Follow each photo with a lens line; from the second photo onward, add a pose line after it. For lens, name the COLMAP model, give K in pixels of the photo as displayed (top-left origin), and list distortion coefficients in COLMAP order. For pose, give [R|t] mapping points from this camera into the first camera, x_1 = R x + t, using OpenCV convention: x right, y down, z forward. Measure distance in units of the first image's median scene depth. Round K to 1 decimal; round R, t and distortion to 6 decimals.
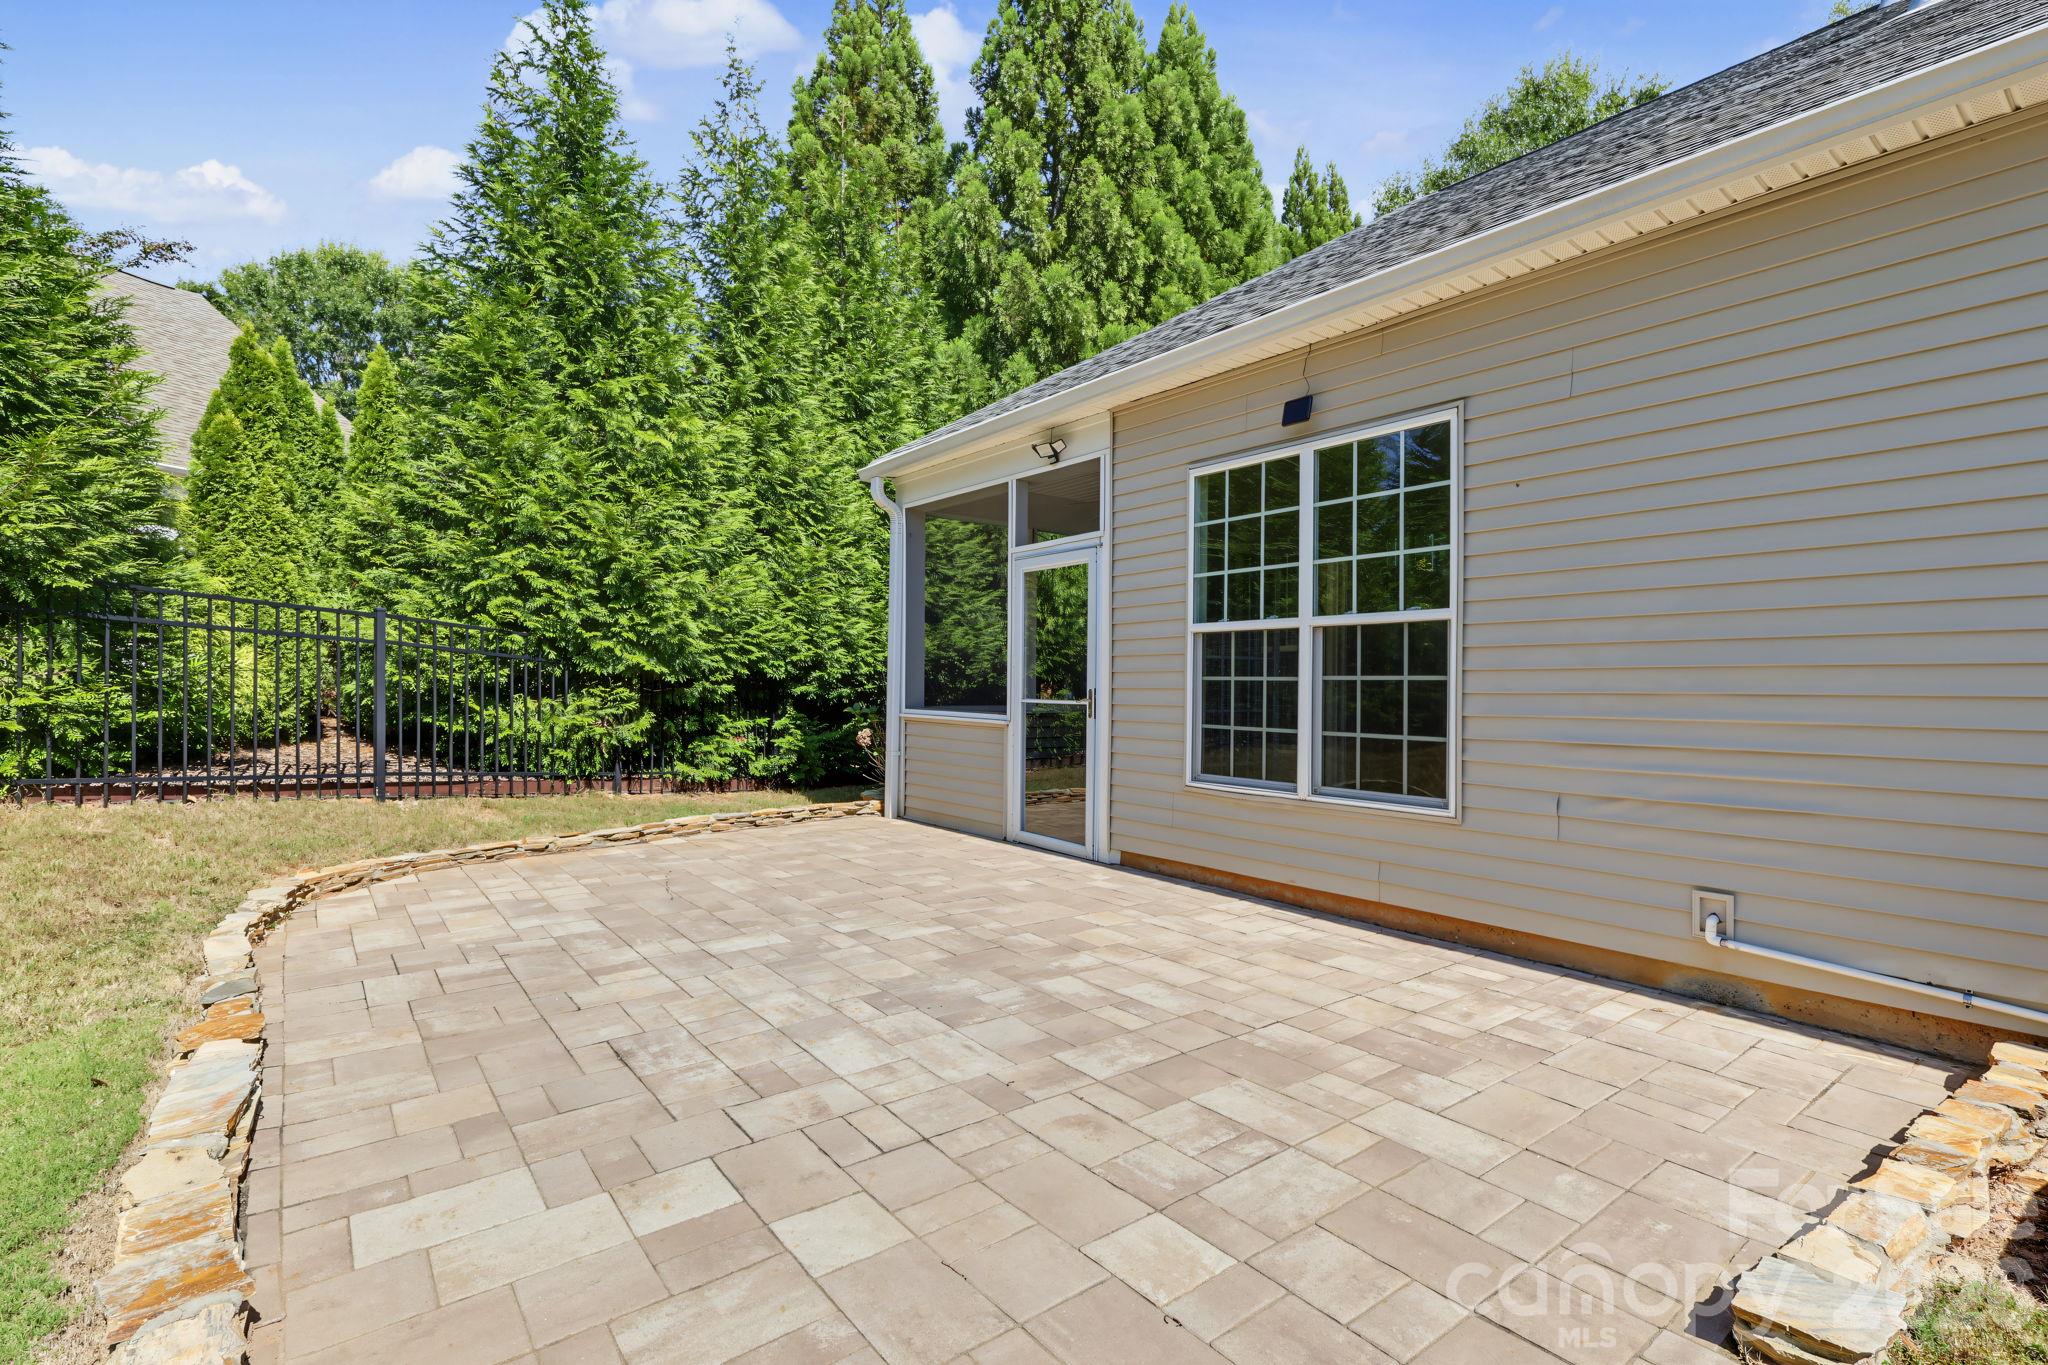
lens RADIAL K [[969.6, 0, 1023.6], [0, 969.6, 676.3], [0, 0, 1]] dist [0.001449, -0.000014]
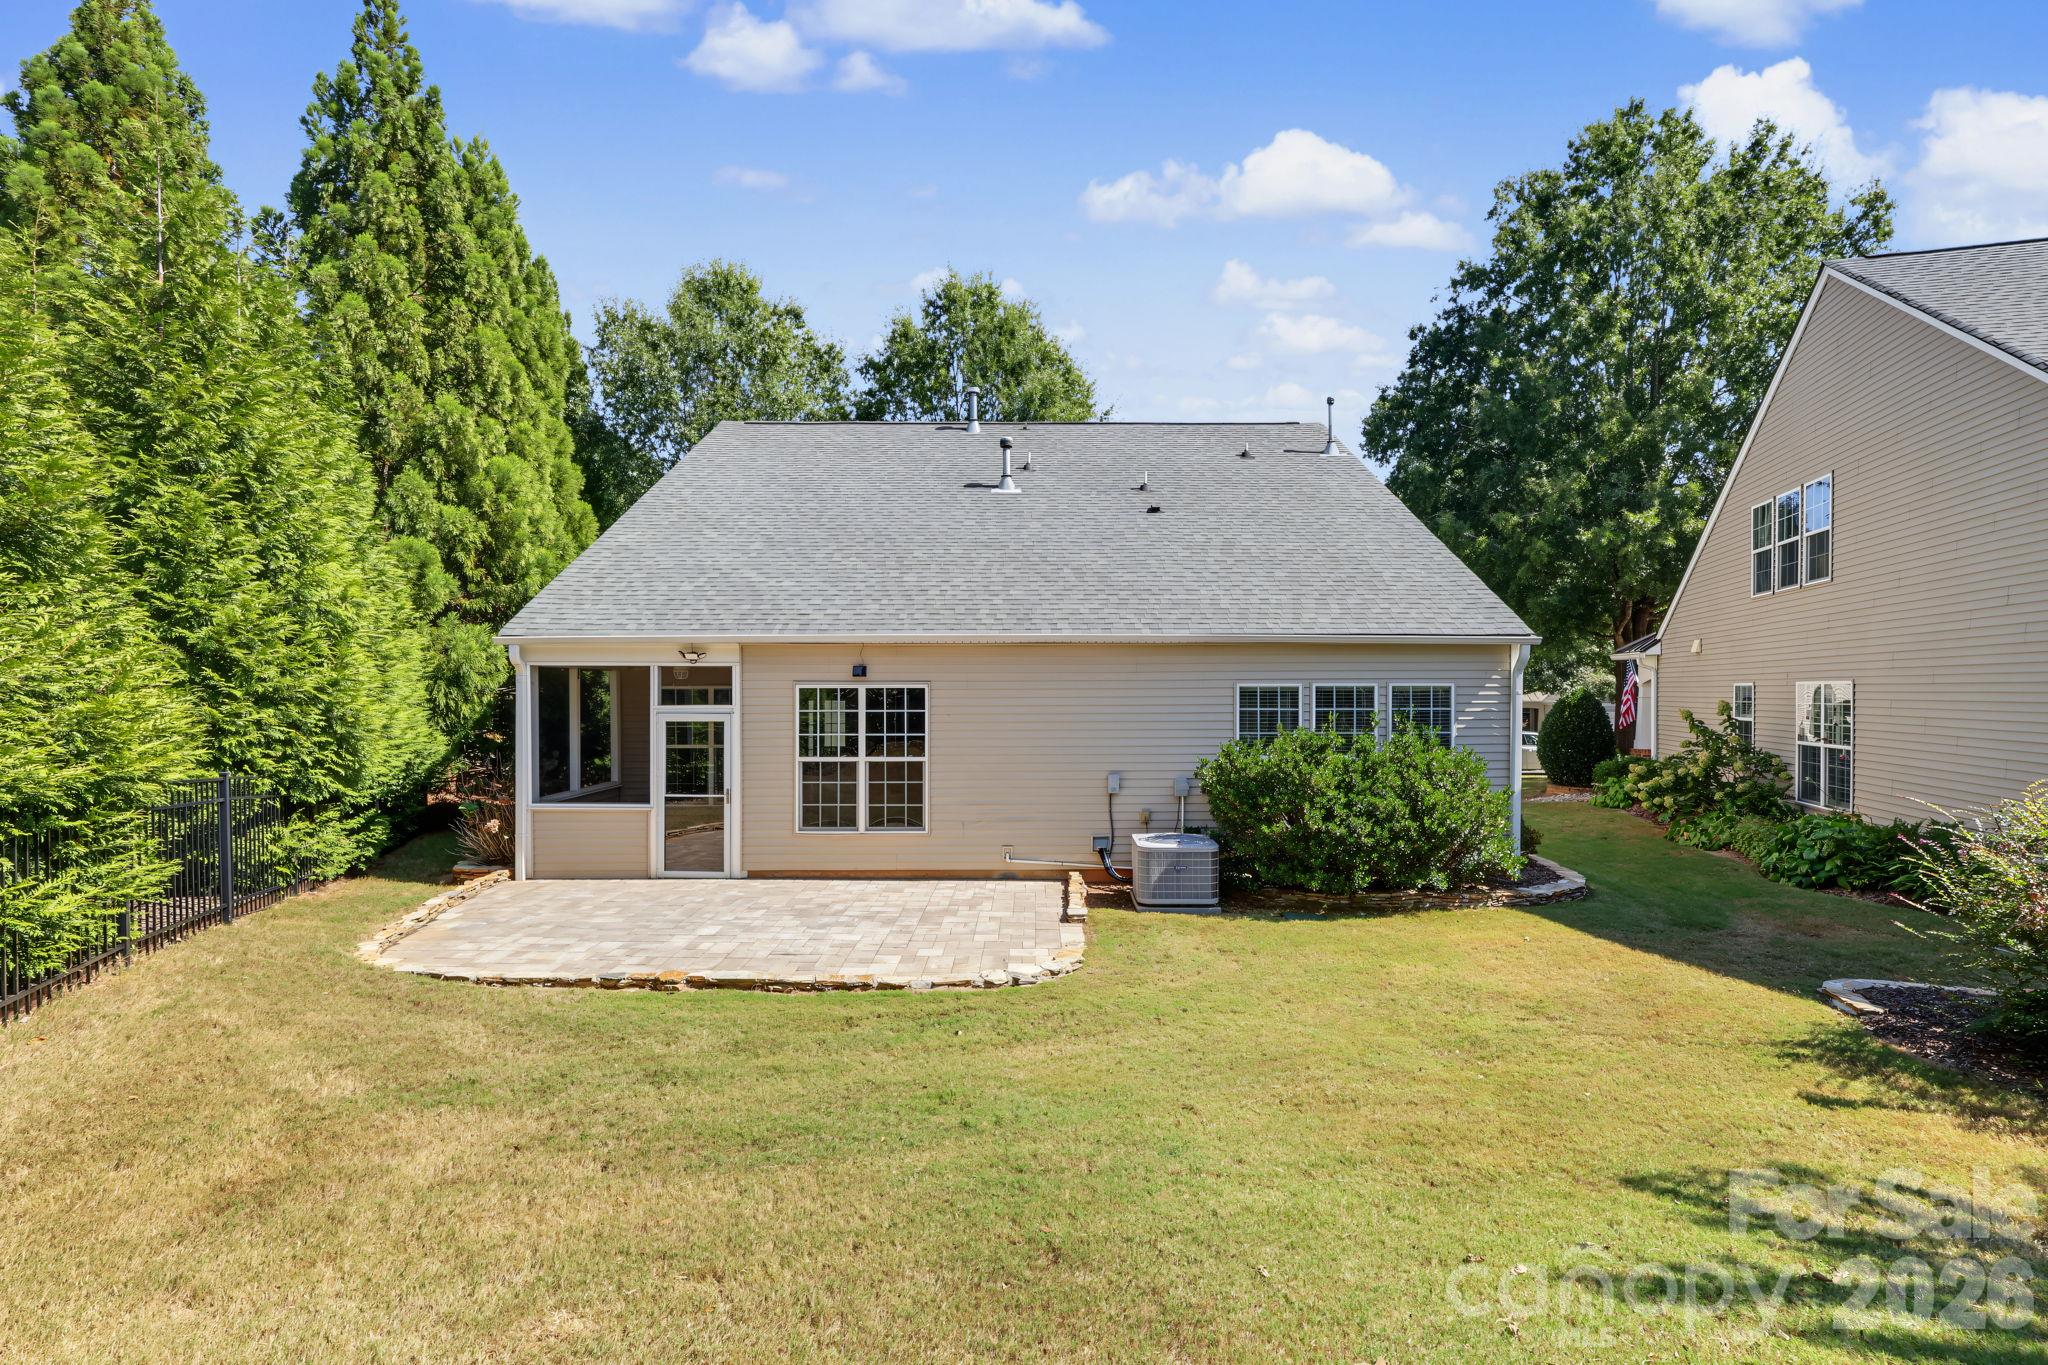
lens RADIAL K [[969.6, 0, 1050.4], [0, 969.6, 699.0], [0, 0, 1]] dist [0.001449, -0.000014]
pose [[0.596780, -0.013509, 0.802291, -1.079479], [-0.003704, 0.999801, 0.019590, -0.202623], [-0.802396, -0.014663, 0.596611, -0.636981]]
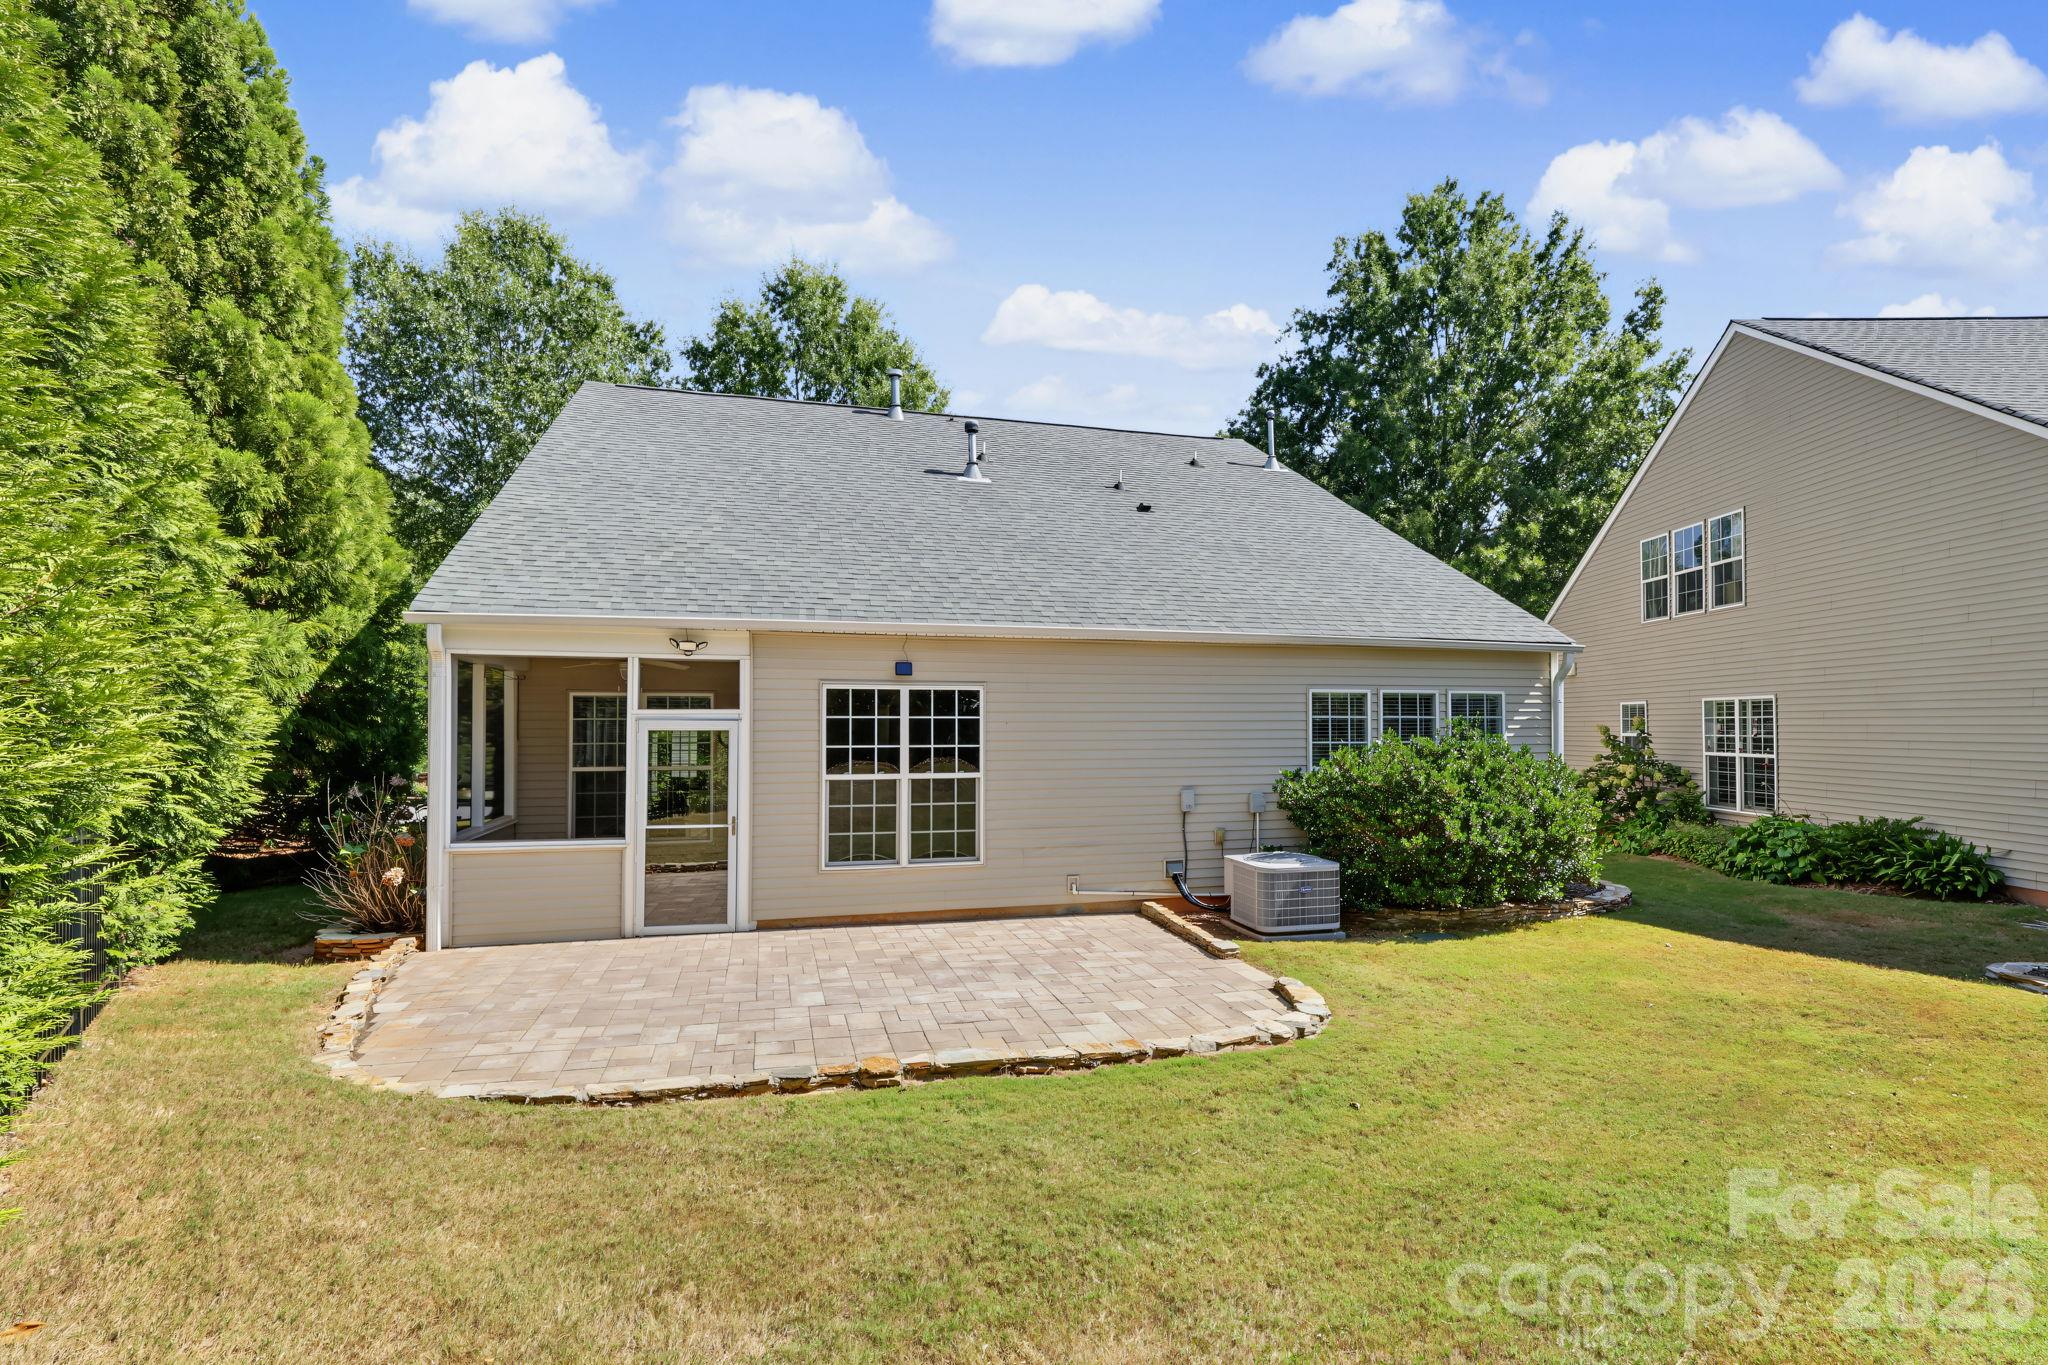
lens RADIAL K [[969.6, 0, 1052.3], [0, 969.6, 711.9], [0, 0, 1]] dist [0.001449, -0.000014]
pose [[0.361236, 0.008393, 0.932437, -1.145299], [-0.006282, 0.999959, -0.006567, -0.140263], [-0.932453, -0.003485, 0.361273, 0.012189]]
